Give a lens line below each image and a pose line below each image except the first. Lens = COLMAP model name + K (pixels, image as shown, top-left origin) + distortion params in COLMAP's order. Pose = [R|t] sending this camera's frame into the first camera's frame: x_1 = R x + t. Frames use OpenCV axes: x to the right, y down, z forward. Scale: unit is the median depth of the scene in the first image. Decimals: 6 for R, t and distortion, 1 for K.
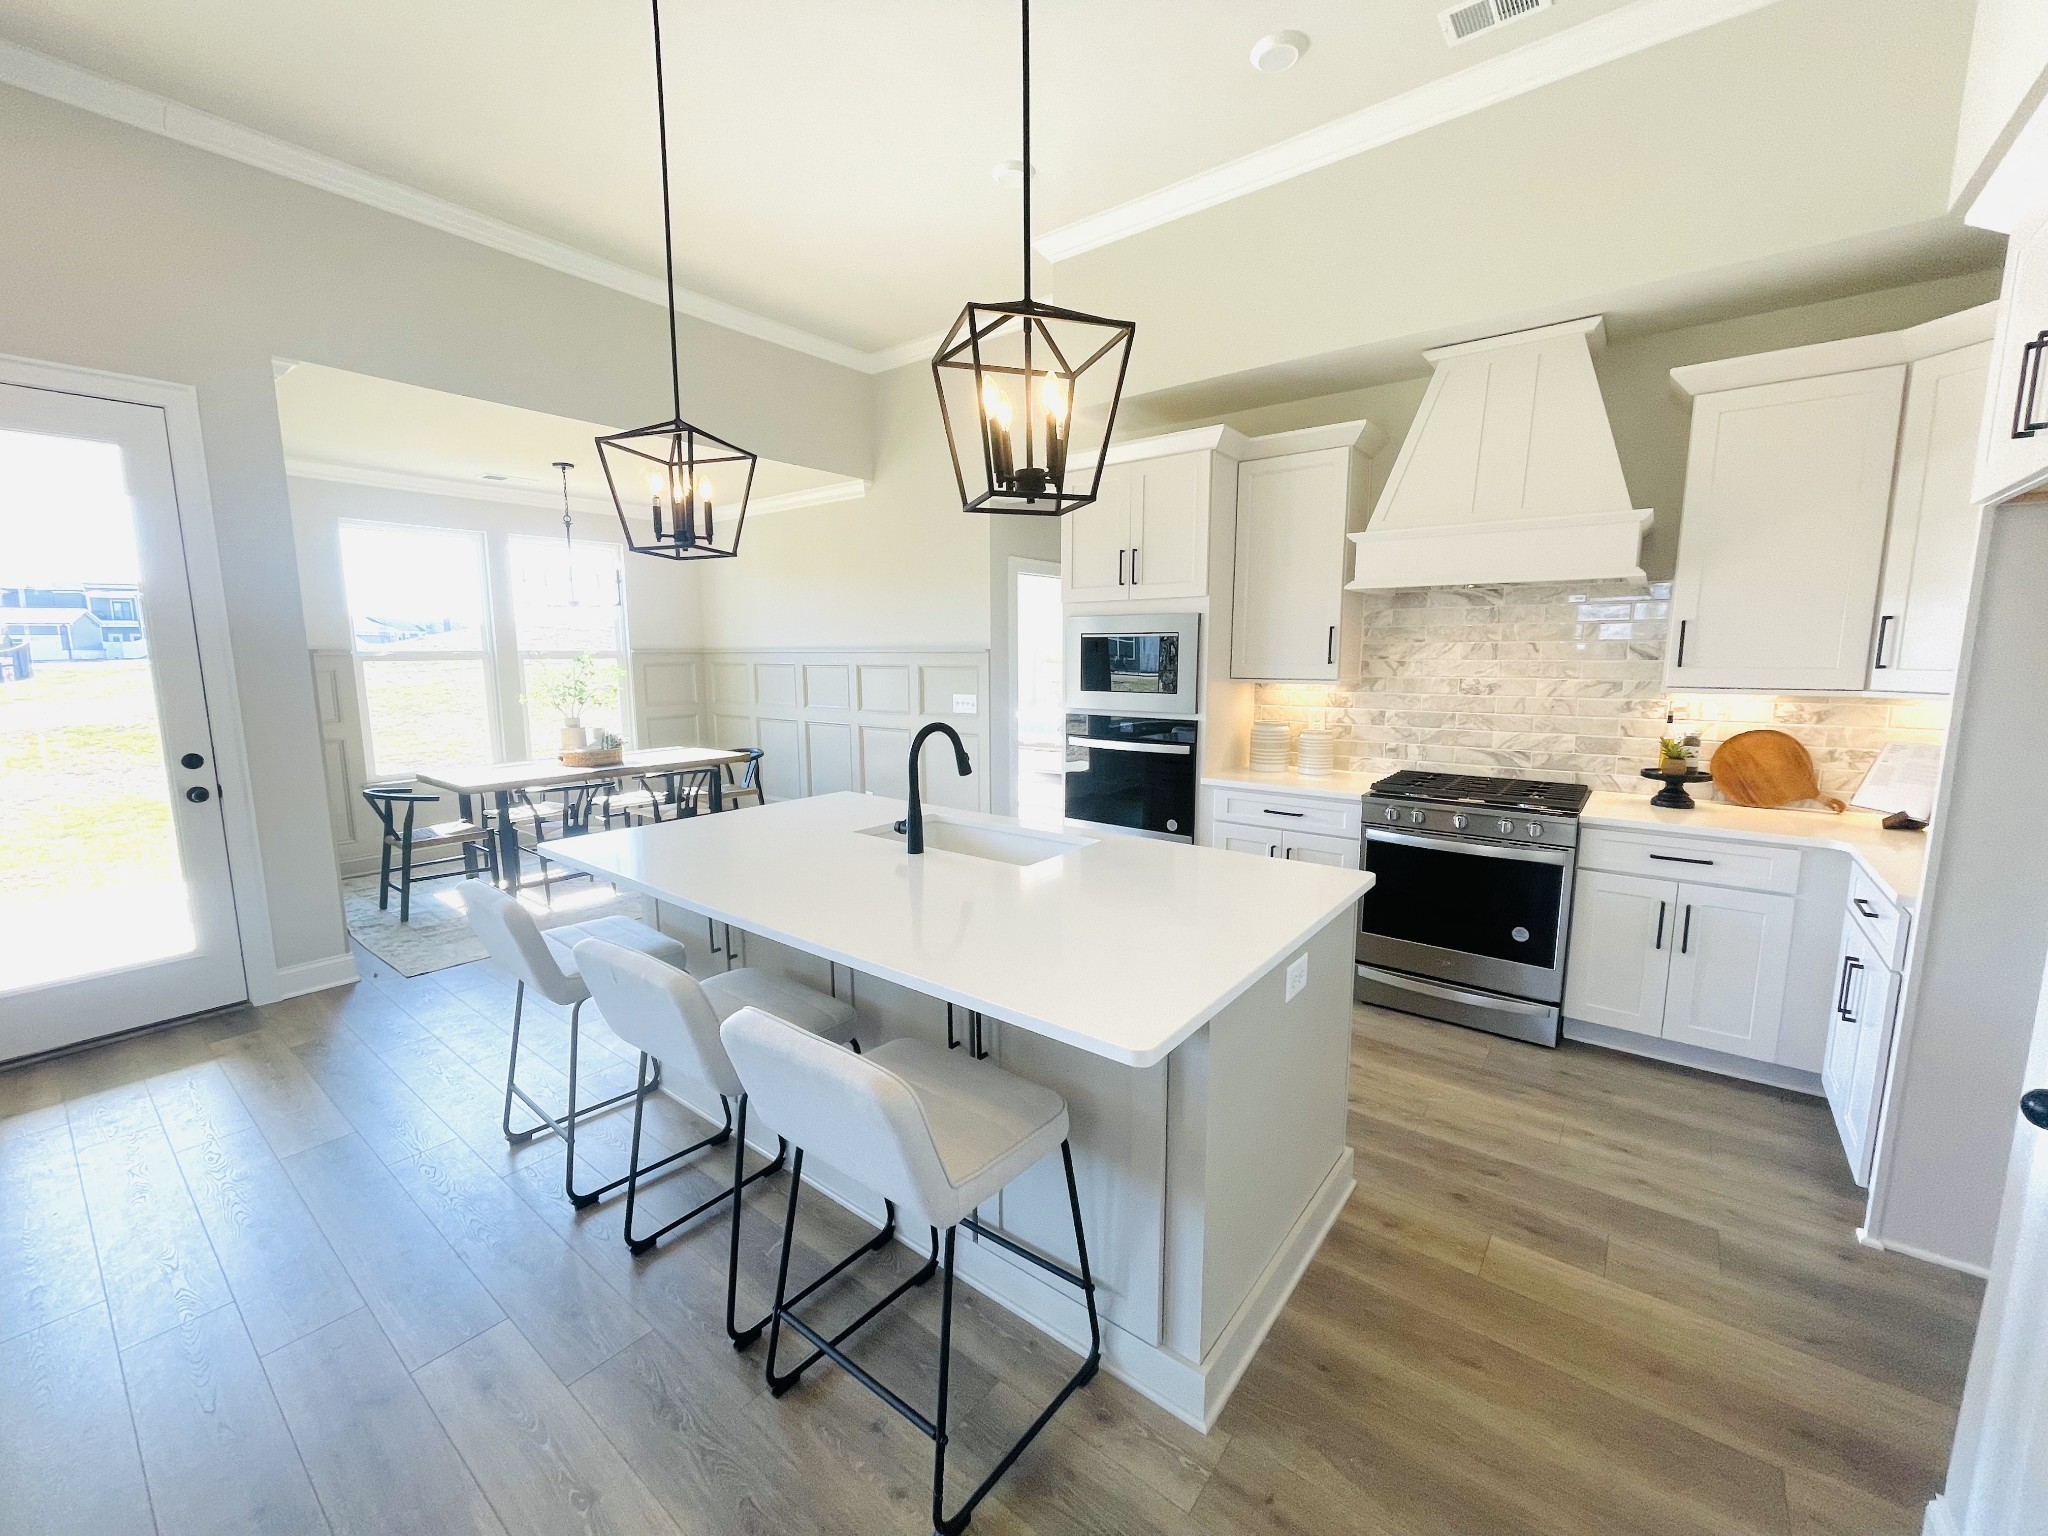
lens RADIAL K [[816.3, 0, 1019.5], [0, 816.3, 765.6], [0, 0, 1]] dist [-0.008784, 0.003693]
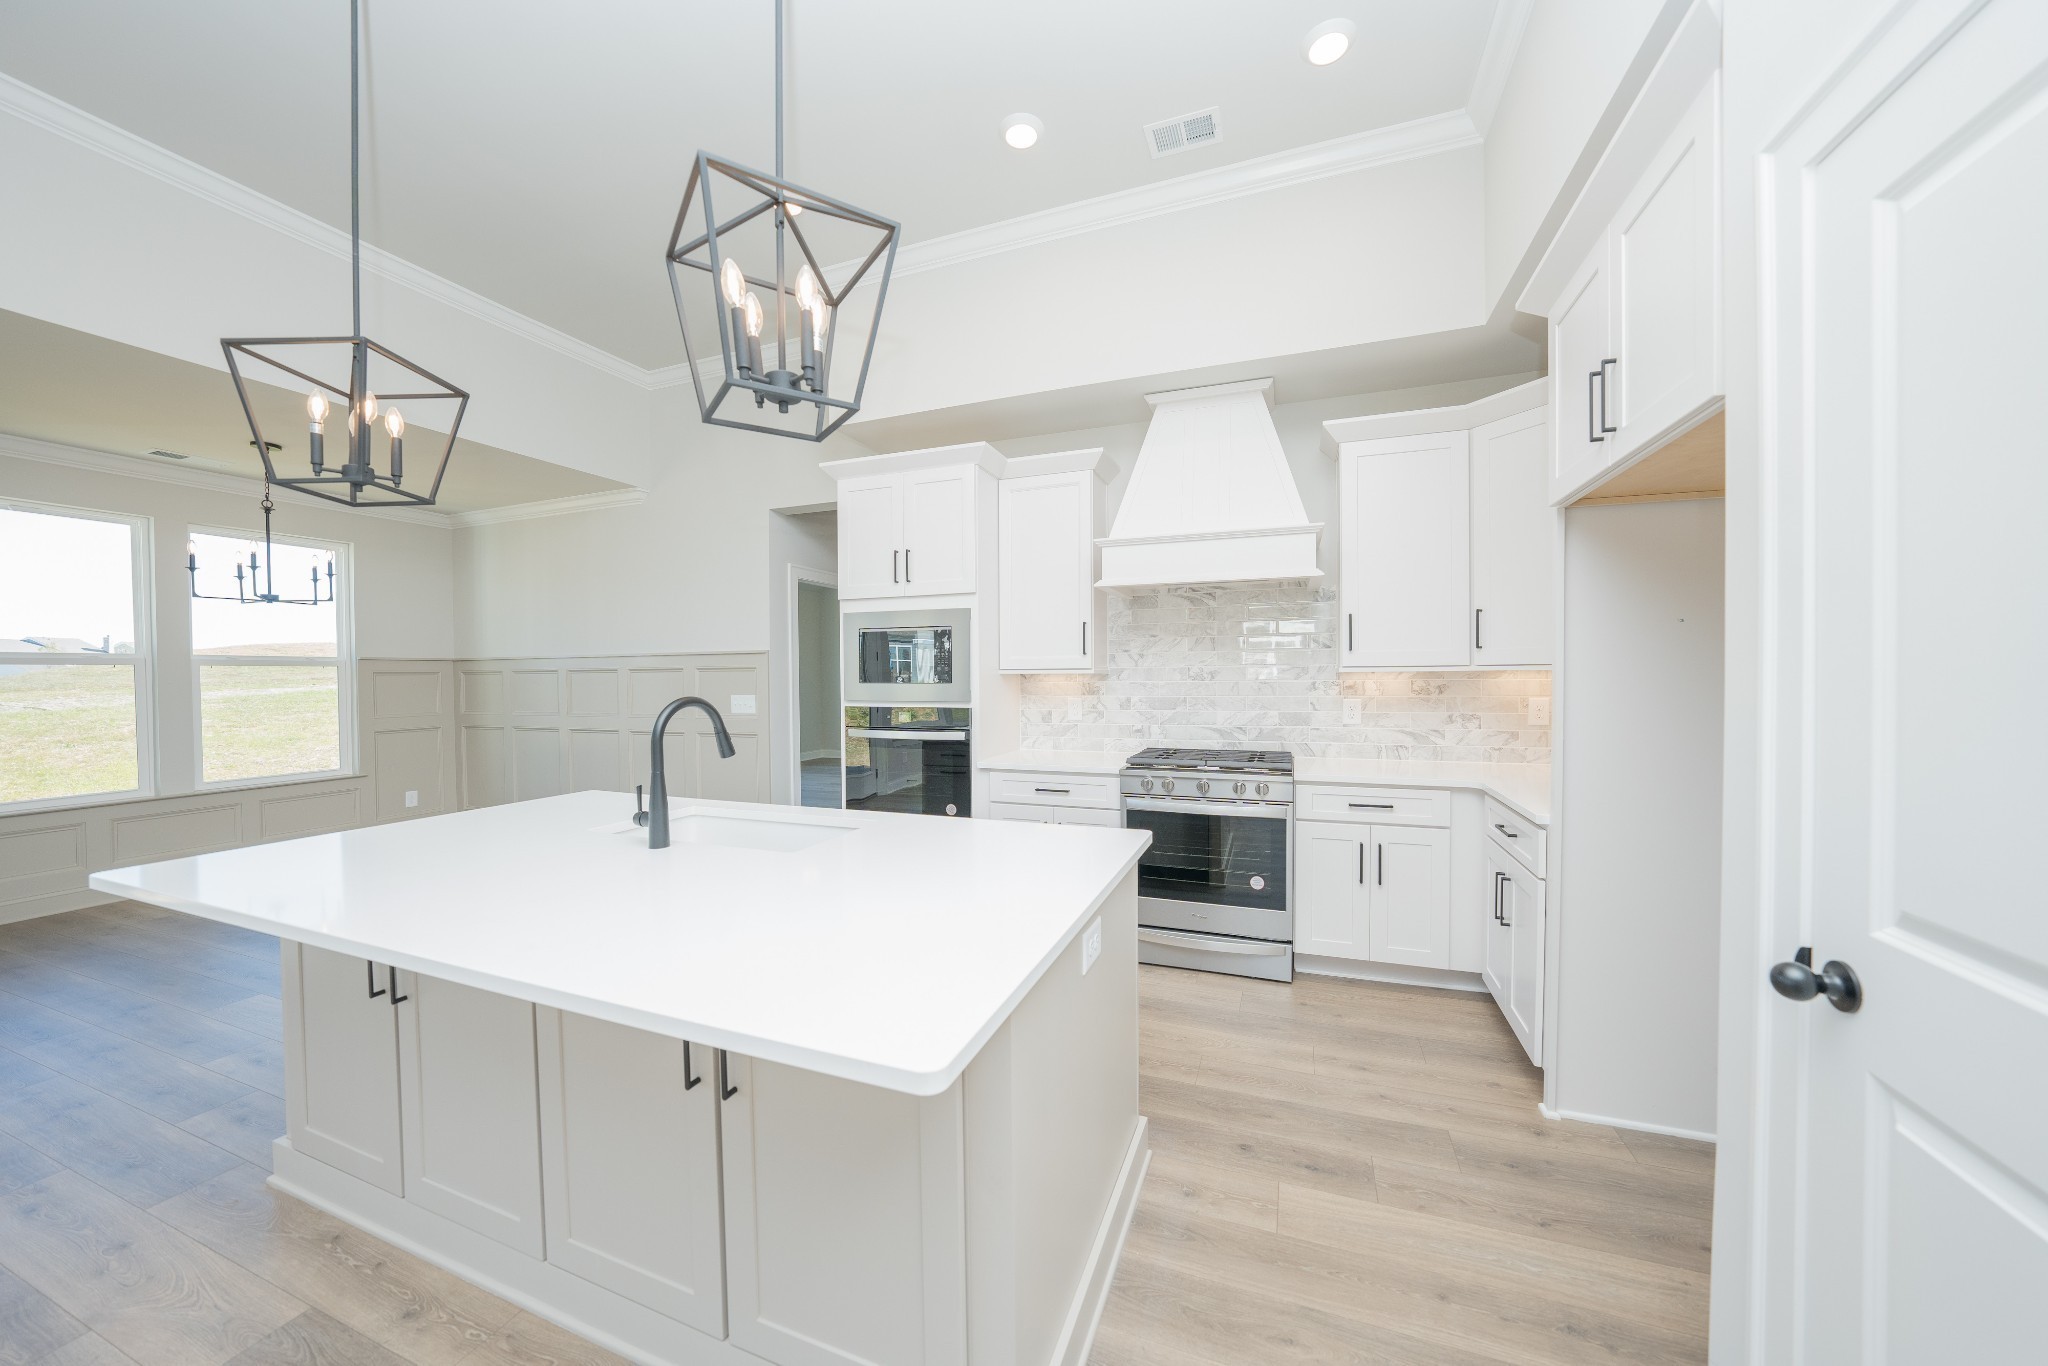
lens RADIAL K [[708.2, 0, 1030.0], [0, 708.2, 682.6], [0, 0, 1]] dist [-0.029667, 0.006874]
pose [[0.953723, -0.007891, 0.300584, 0.018886], [0.045421, 0.991965, -0.118076, 0.032071], [-0.297238, 0.126264, 0.946418, 0.129026]]
